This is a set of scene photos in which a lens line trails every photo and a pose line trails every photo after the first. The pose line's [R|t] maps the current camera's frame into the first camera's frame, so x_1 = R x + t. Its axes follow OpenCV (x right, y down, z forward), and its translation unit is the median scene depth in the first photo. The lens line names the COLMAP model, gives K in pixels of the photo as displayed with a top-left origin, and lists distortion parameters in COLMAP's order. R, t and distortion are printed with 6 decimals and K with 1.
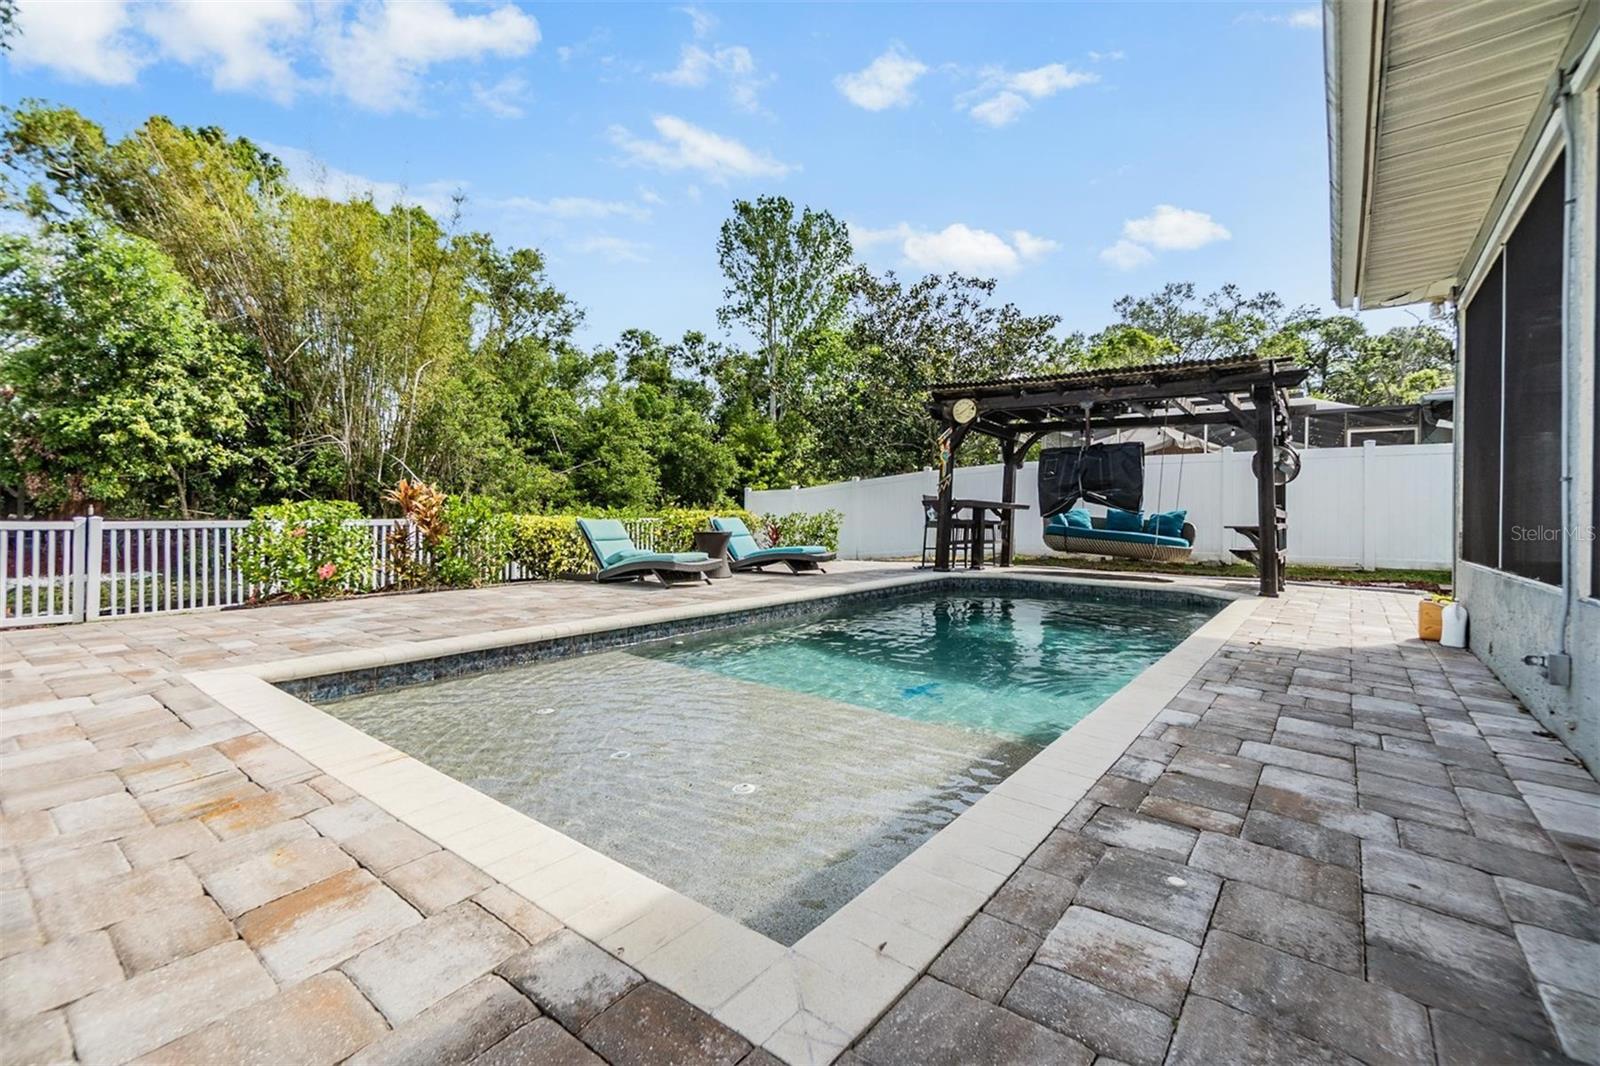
lens RADIAL K [[698.9, 0, 782.8], [0, 698.9, 512.8], [0, 0, 1]] dist [-0.003862, 0.000777]
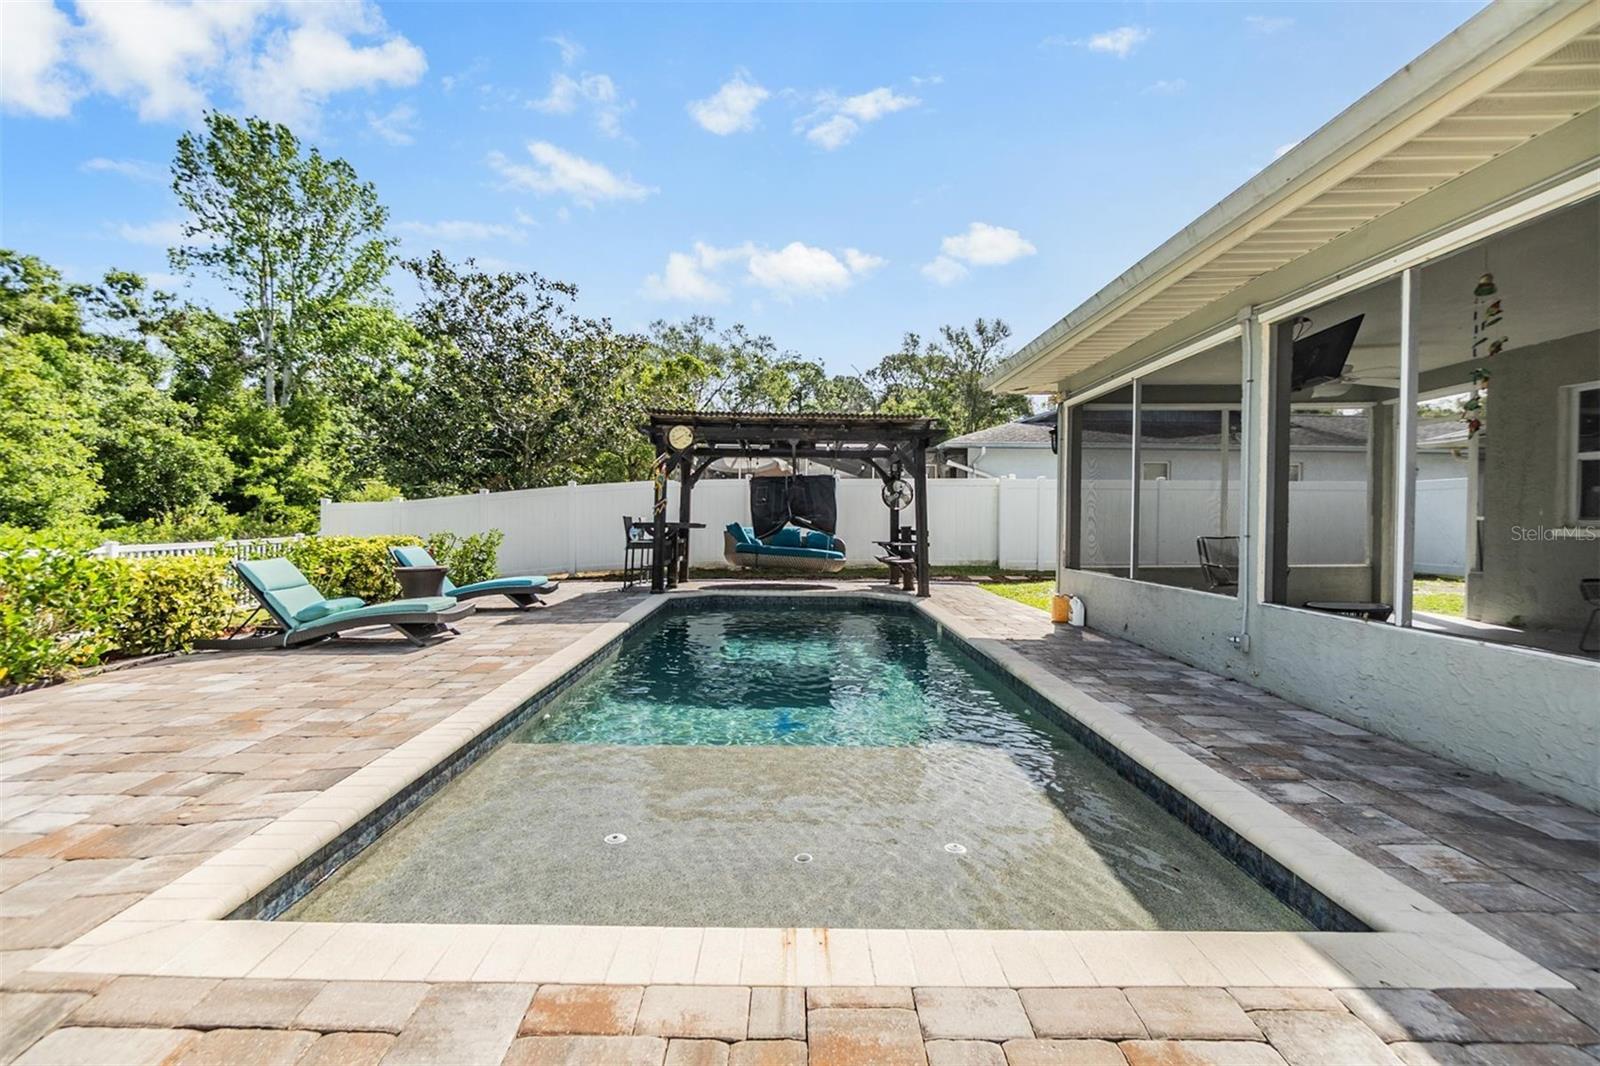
lens RADIAL K [[698.9, 0, 783.2], [0, 698.9, 522.7], [0, 0, 1]] dist [-0.003862, 0.000777]
pose [[0.787440, -0.014125, 0.616229, -0.163881], [0.007207, 0.999880, 0.013709, -0.020531], [-0.616349, -0.006354, 0.787448, 0.060374]]
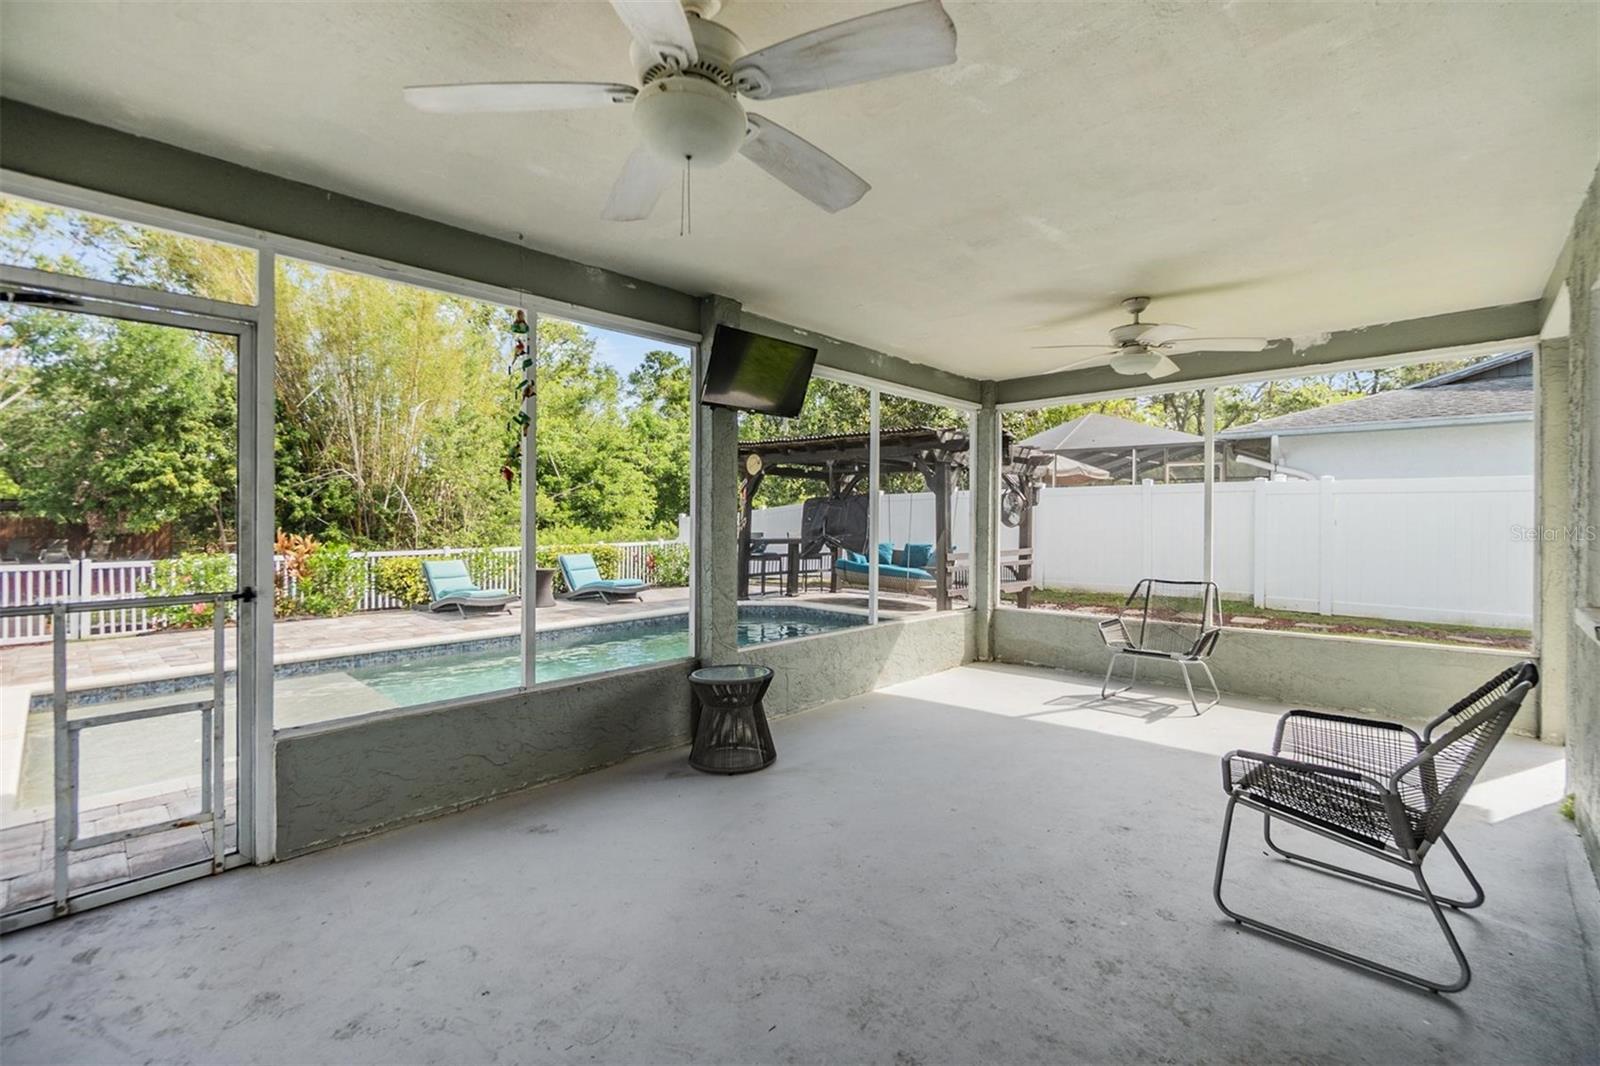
lens RADIAL K [[698.9, 0, 776.6], [0, 698.9, 514.4], [0, 0, 1]] dist [-0.003862, 0.000777]
pose [[0.994507, -0.010753, -0.104116, 0.267837], [0.010301, 0.999935, -0.004875, -0.035553], [0.104162, 0.003776, 0.994553, -0.105895]]
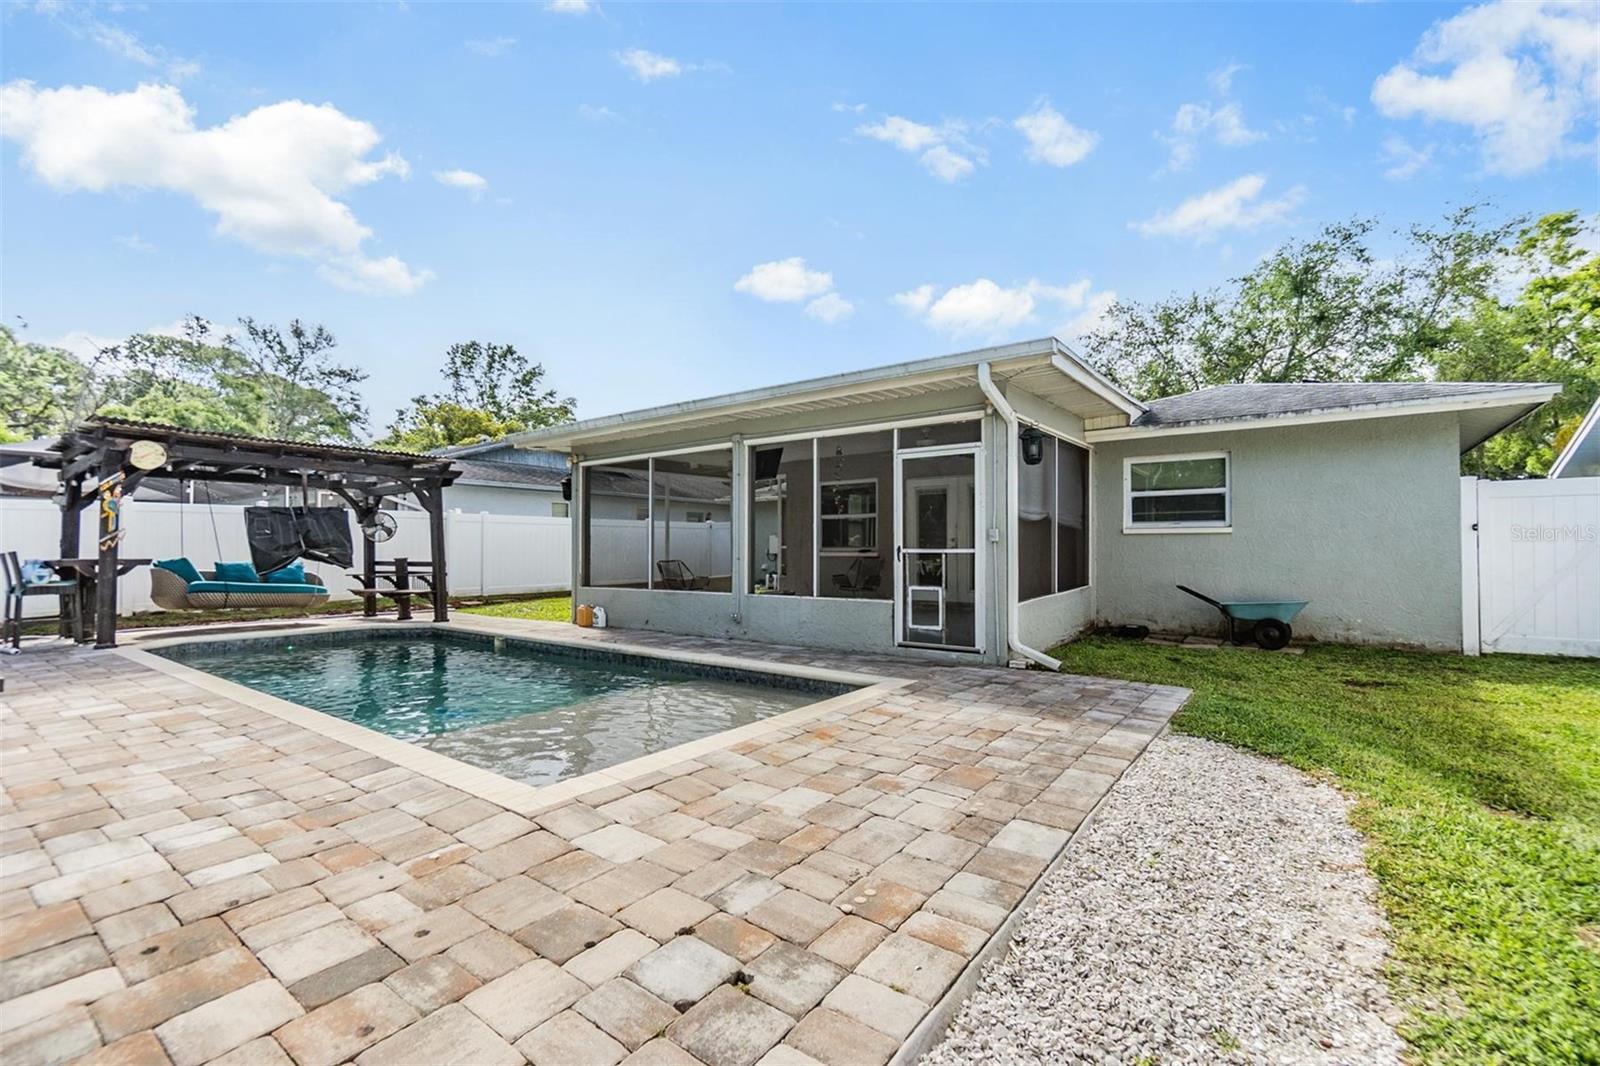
lens RADIAL K [[698.9, 0, 803.8], [0, 698.9, 541.9], [0, 0, 1]] dist [-0.003862, 0.000777]
pose [[-0.040381, -0.005408, 0.999170, -0.393015], [0.004349, 0.999975, 0.005588, -0.025966], [-0.999175, 0.004571, -0.040356, 0.150863]]
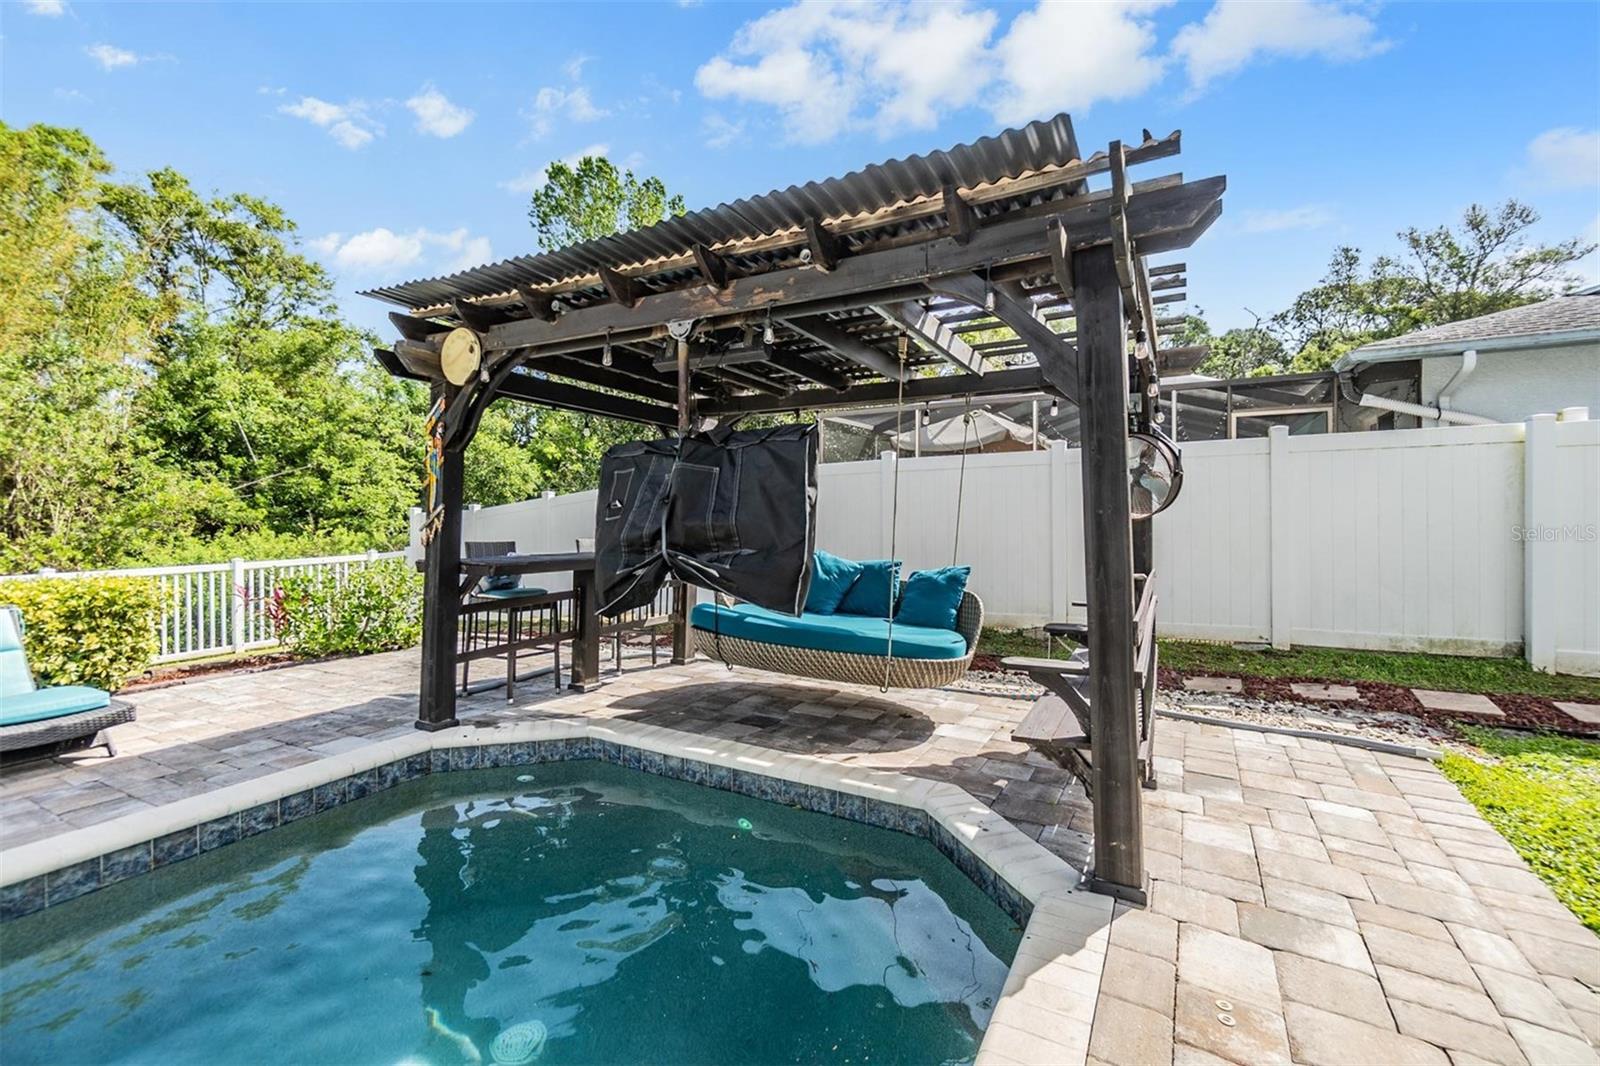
lens RADIAL K [[698.9, 0, 785.4], [0, 698.9, 519.8], [0, 0, 1]] dist [-0.003862, 0.000777]
pose [[0.987643, -0.023508, 0.154945, 0.247014], [0.022188, 0.999701, 0.010246, -0.029513], [-0.155139, -0.006681, 0.987870, 0.351412]]
